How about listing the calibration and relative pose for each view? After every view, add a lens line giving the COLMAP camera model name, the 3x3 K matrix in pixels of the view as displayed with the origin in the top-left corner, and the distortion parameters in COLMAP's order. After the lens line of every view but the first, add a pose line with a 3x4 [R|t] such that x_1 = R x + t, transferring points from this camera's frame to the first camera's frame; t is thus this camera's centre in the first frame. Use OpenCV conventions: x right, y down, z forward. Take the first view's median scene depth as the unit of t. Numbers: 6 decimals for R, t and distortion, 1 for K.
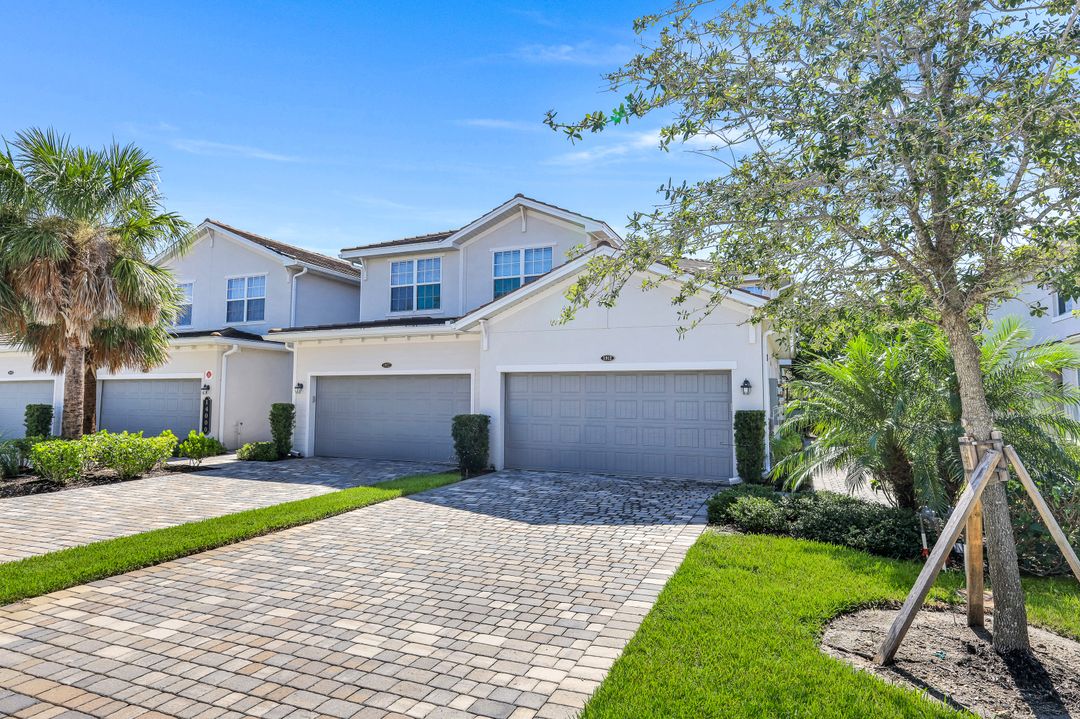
lens RADIAL K [[593.1, 0, 540.0], [0, 593.1, 359.5], [0, 0, 1]] dist [0.002197, 0.000907]
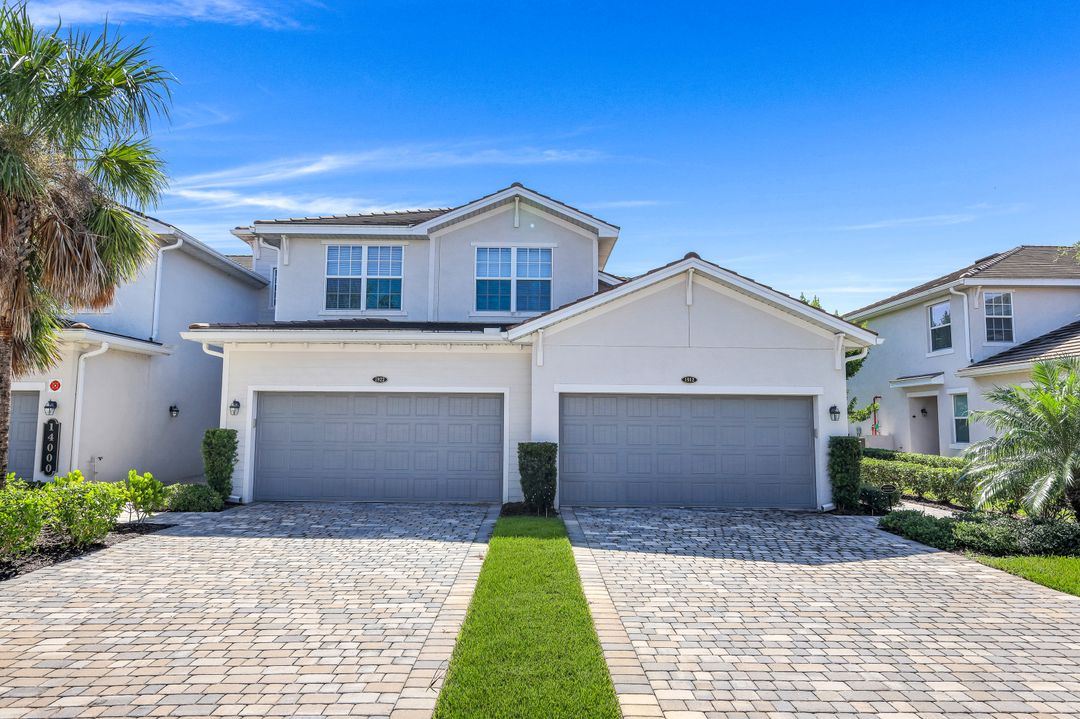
lens RADIAL K [[678.3, 0, 540.0], [0, 678.3, 359.5], [0, 0, 1]] dist [0.003260, -0.001315]
pose [[0.921908, 0.039757, 0.385364, -0.387164], [-0.029560, 0.999039, -0.032351, 0.005562], [-0.386280, 0.018433, 0.922197, 0.097902]]
